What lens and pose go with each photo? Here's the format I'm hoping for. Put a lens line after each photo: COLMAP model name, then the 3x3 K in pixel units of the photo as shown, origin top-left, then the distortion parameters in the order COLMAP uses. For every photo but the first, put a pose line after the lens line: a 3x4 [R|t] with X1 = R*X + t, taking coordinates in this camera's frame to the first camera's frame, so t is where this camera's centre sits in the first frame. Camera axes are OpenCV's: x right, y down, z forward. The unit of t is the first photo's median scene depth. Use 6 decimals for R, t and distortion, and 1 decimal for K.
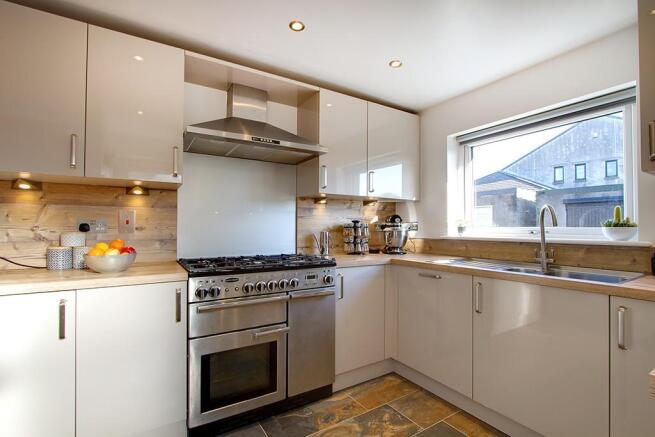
lens RADIAL K [[305.9, 0, 329.6], [0, 305.9, 220.4], [0, 0, 1]] dist [-0.003519, -0.000363]
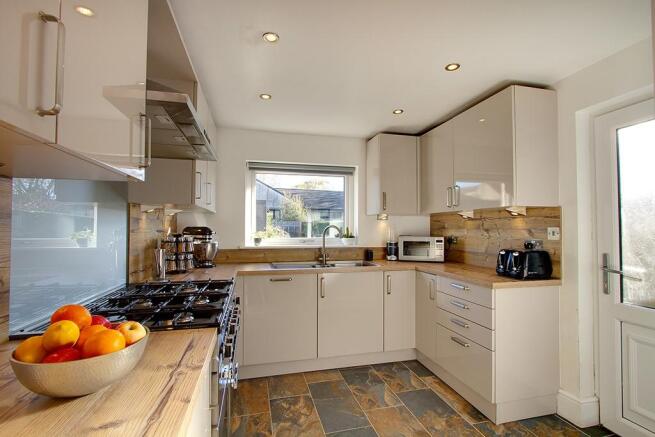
lens RADIAL K [[305.9, 0, 325.8], [0, 305.9, 221.8], [0, 0, 1]] dist [-0.003519, -0.000363]
pose [[0.311551, 0.019260, 0.950034, -0.877695], [-0.018533, 0.999728, -0.014189, -0.043757], [-0.950049, -0.013186, 0.311823, 0.489344]]
